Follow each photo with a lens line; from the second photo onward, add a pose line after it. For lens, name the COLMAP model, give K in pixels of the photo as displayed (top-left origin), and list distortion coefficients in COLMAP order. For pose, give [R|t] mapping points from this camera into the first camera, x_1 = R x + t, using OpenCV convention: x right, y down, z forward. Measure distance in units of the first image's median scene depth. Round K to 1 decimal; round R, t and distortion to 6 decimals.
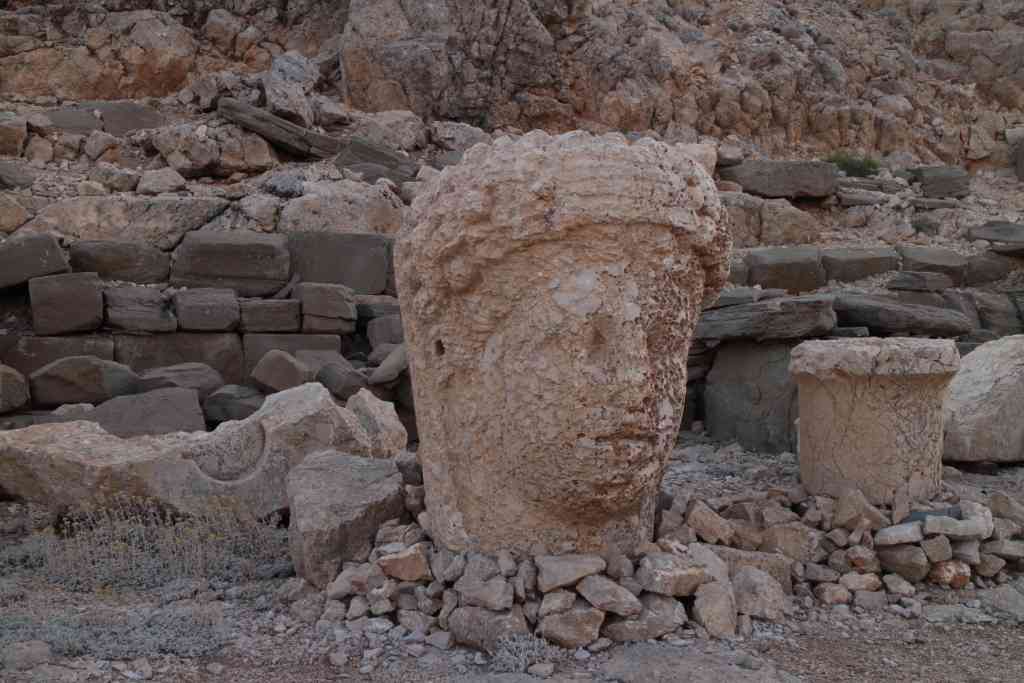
lens RADIAL K [[1327.8, 0, 512.9], [0, 1327.8, 340.5], [0, 0, 1]] dist [0.012262, 0.000000]
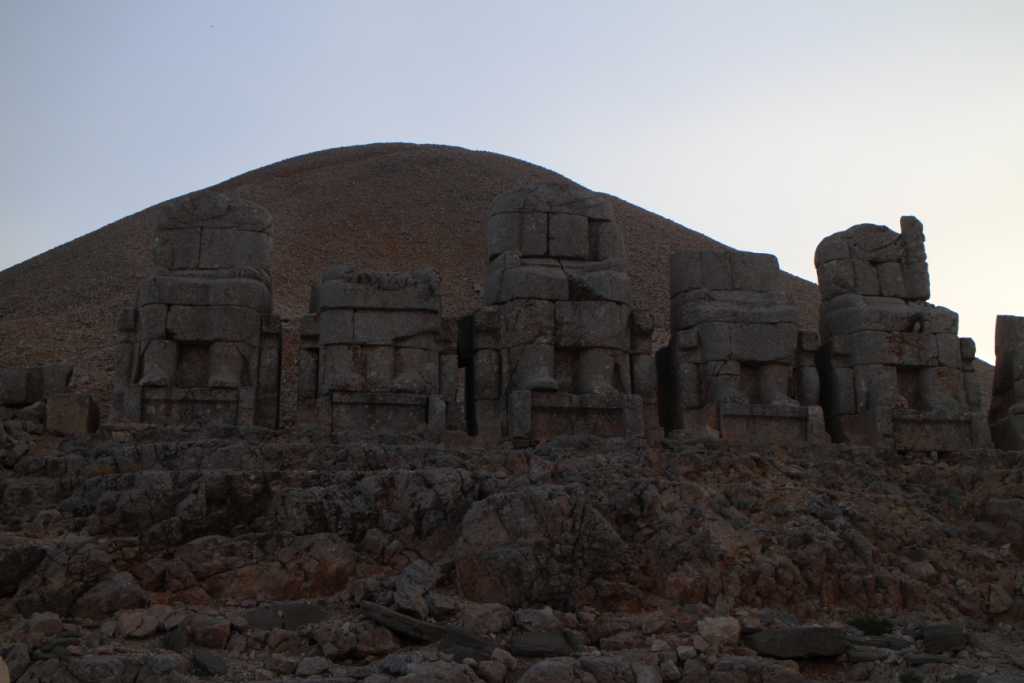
lens RADIAL K [[1327.8, 0, 514.5], [0, 1327.8, 339.7], [0, 0, 1]] dist [0.012262, 0.000000]
pose [[0.980493, -0.070462, -0.183491, 0.189330], [0.011228, 0.952089, -0.305615, -0.011732], [0.196234, 0.297594, 0.934307, -0.320781]]
